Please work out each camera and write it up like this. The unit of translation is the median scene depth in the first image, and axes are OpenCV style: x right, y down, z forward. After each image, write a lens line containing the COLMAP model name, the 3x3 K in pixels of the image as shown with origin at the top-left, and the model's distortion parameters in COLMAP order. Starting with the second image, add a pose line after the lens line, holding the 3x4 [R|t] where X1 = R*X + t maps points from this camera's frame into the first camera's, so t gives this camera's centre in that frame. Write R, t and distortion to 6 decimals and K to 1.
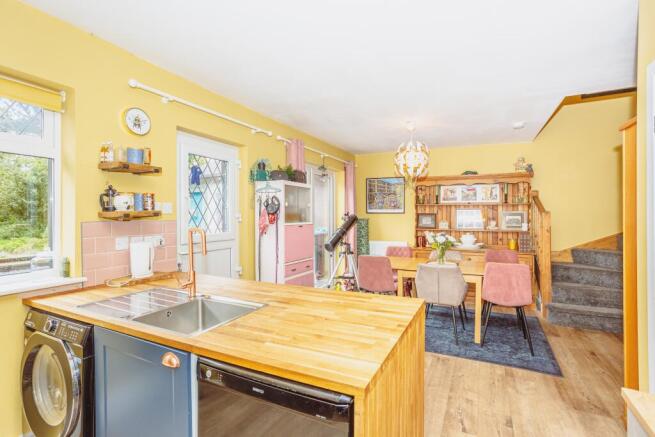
lens RADIAL K [[323.6, 0, 324.9], [0, 323.6, 220.1], [0, 0, 1]] dist [-0.038848, 0.028043]
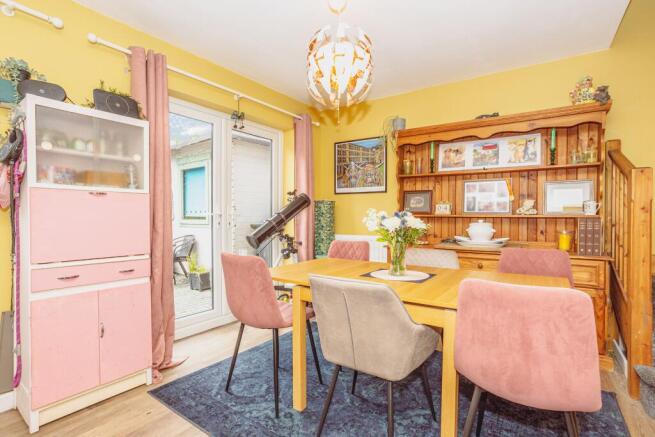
lens RADIAL K [[314.8, 0, 334.1], [0, 314.8, 225.3], [0, 0, 1]] dist [-0.038464, 0.025112]
pose [[0.989162, 0.006846, -0.146667, 0.264457], [-0.005497, 0.999939, 0.009605, 0.044905], [0.146723, -0.008694, 0.989139, 0.404175]]
